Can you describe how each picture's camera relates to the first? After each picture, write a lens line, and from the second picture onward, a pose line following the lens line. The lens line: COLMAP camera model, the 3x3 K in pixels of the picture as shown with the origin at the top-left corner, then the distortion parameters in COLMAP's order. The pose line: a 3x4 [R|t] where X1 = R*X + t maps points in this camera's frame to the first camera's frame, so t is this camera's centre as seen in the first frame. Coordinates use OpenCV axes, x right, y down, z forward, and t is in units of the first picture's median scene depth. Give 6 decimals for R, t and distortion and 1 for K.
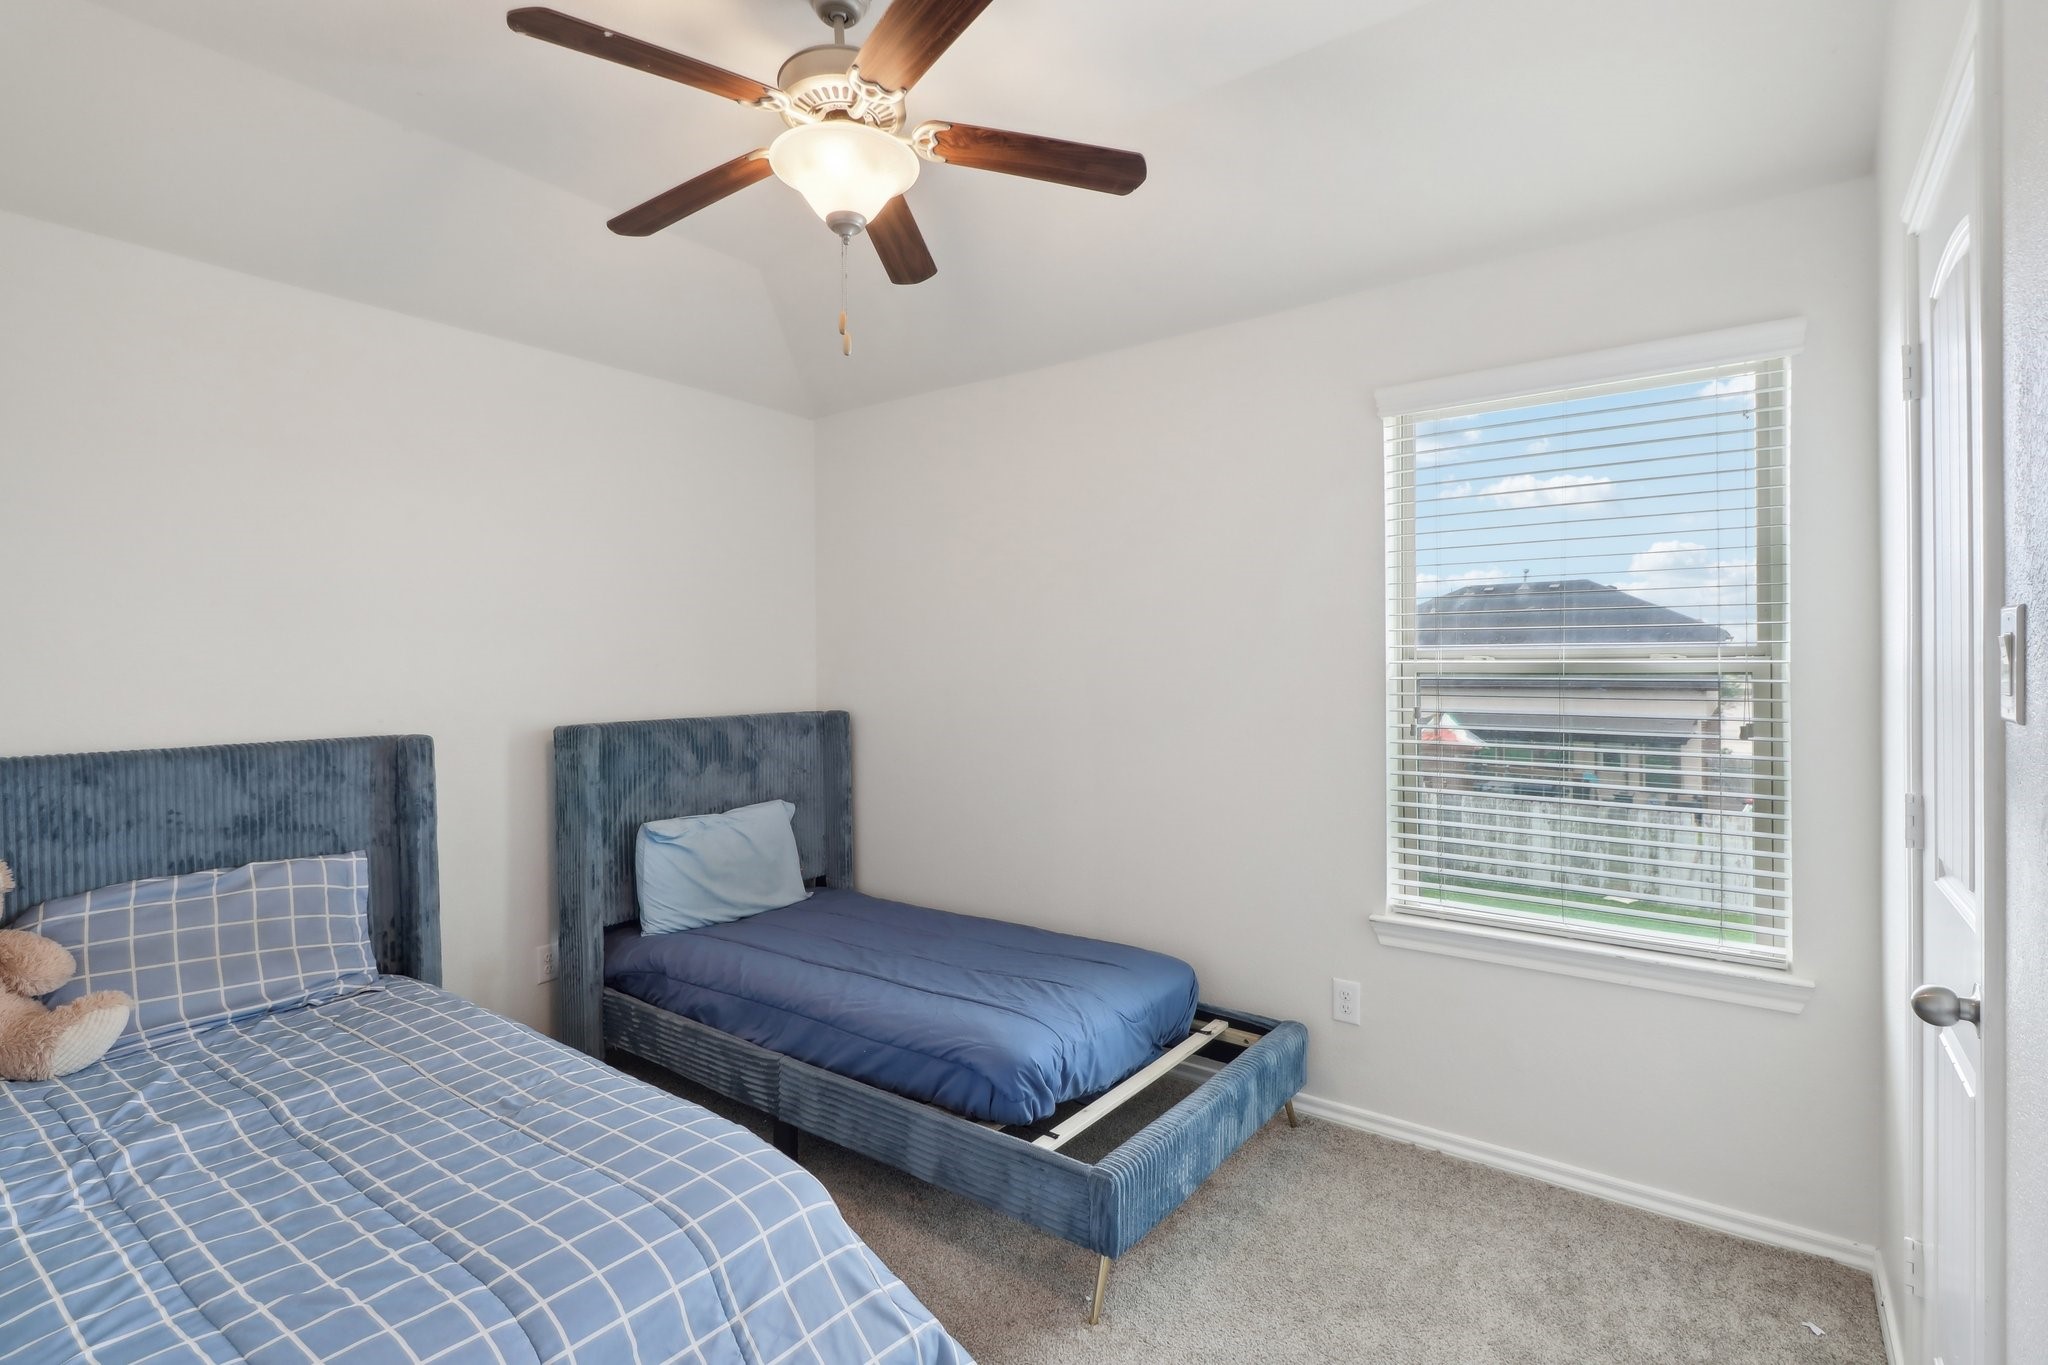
lens RADIAL K [[966.0, 0, 1018.5], [0, 966.0, 656.7], [0, 0, 1]] dist [0.023635, -0.014780]
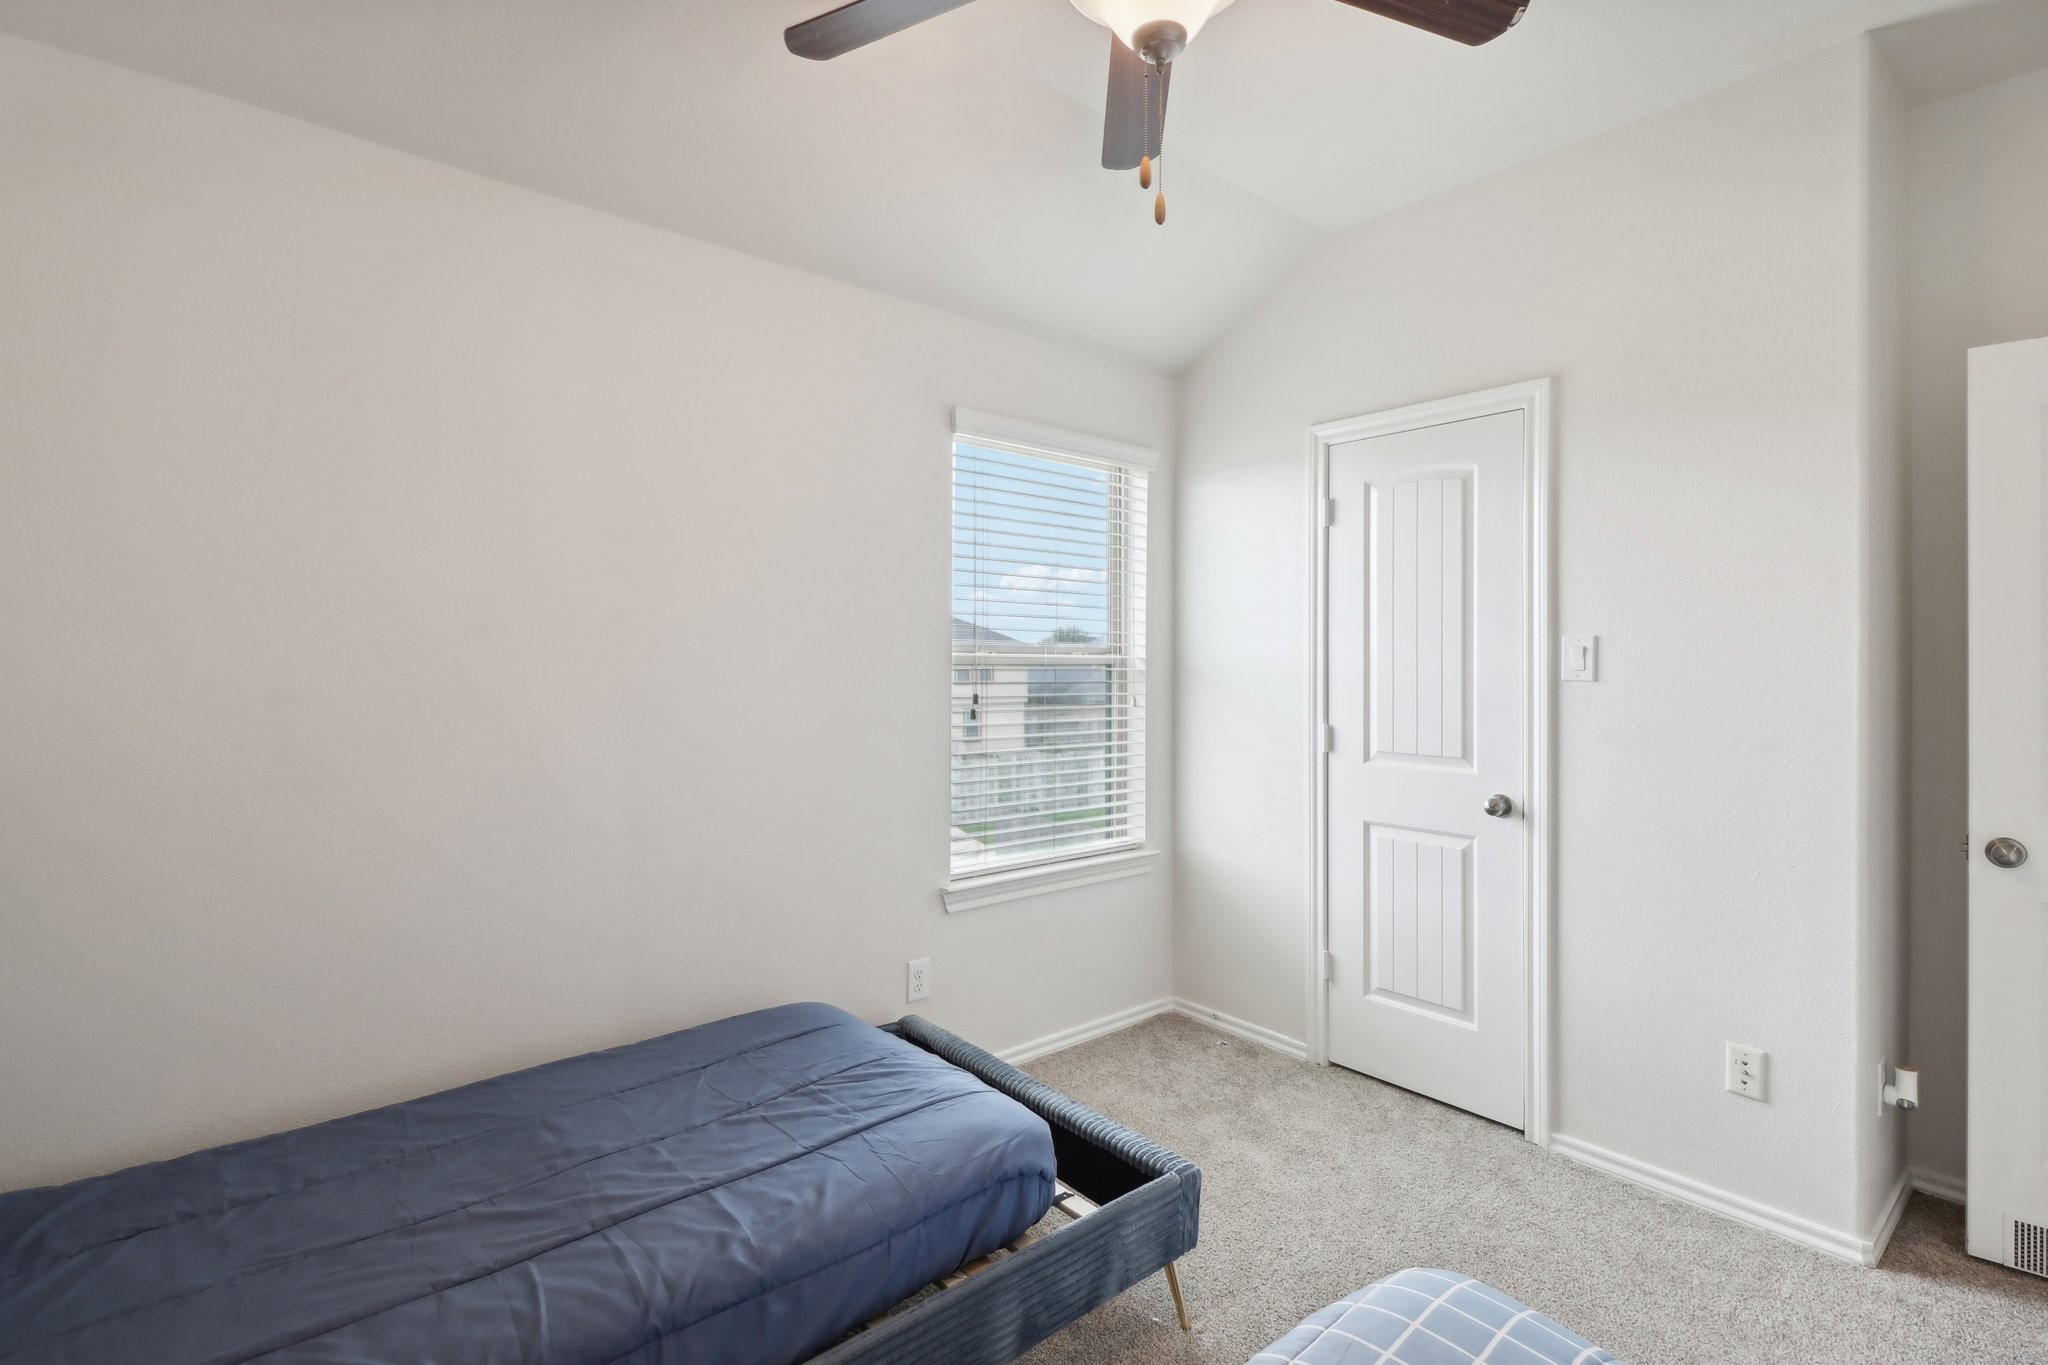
lens RADIAL K [[966.0, 0, 1018.5], [0, 966.0, 656.7], [0, 0, 1]] dist [0.023635, -0.014780]
pose [[0.212733, 0.009750, 0.977062, -0.741190], [-0.021449, 0.999756, -0.005306, 0.014936], [-0.976875, -0.019828, 0.212890, 0.772050]]
